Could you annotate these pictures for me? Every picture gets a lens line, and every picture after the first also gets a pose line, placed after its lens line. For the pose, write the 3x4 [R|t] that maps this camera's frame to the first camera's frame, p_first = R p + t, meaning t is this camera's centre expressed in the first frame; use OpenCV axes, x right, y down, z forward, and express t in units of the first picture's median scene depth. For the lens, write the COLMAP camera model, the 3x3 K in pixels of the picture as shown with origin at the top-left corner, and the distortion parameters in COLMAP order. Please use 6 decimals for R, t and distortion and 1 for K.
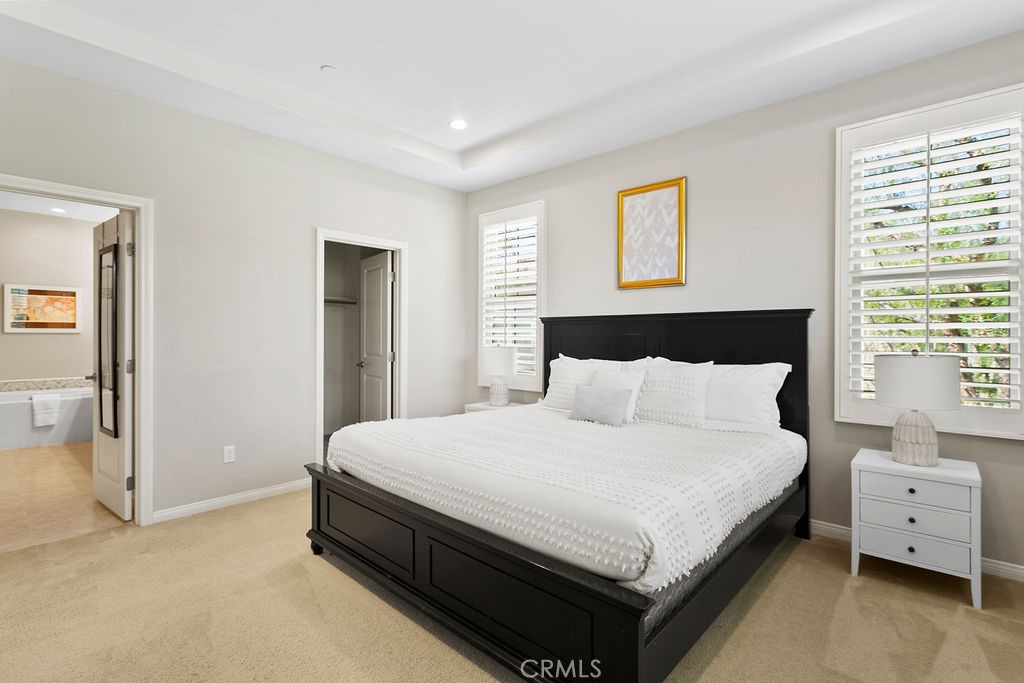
lens RADIAL K [[488.8, 0, 506.2], [0, 488.8, 337.3], [0, 0, 1]] dist [0.001574, 0.000147]
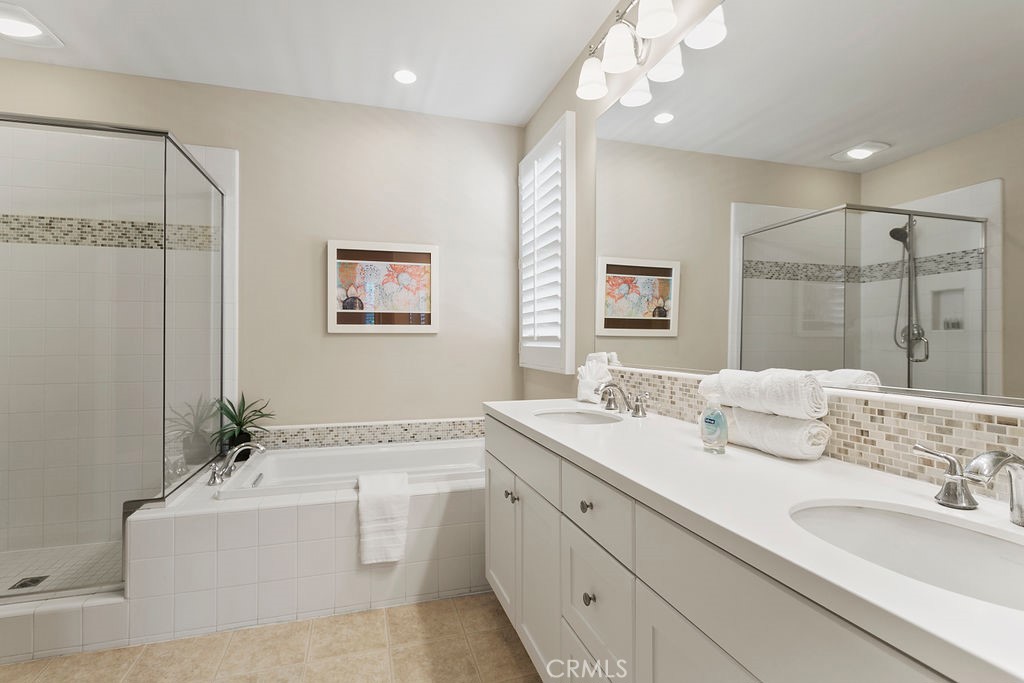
lens RADIAL K [[488.8, 0, 506.2], [0, 488.8, 337.3], [0, 0, 1]] dist [0.001574, 0.000147]
pose [[0.861067, -0.004371, -0.508473, -0.219720], [0.000931, 0.999975, -0.007021, -0.000500], [0.508491, 0.005573, 0.861049, 0.238950]]
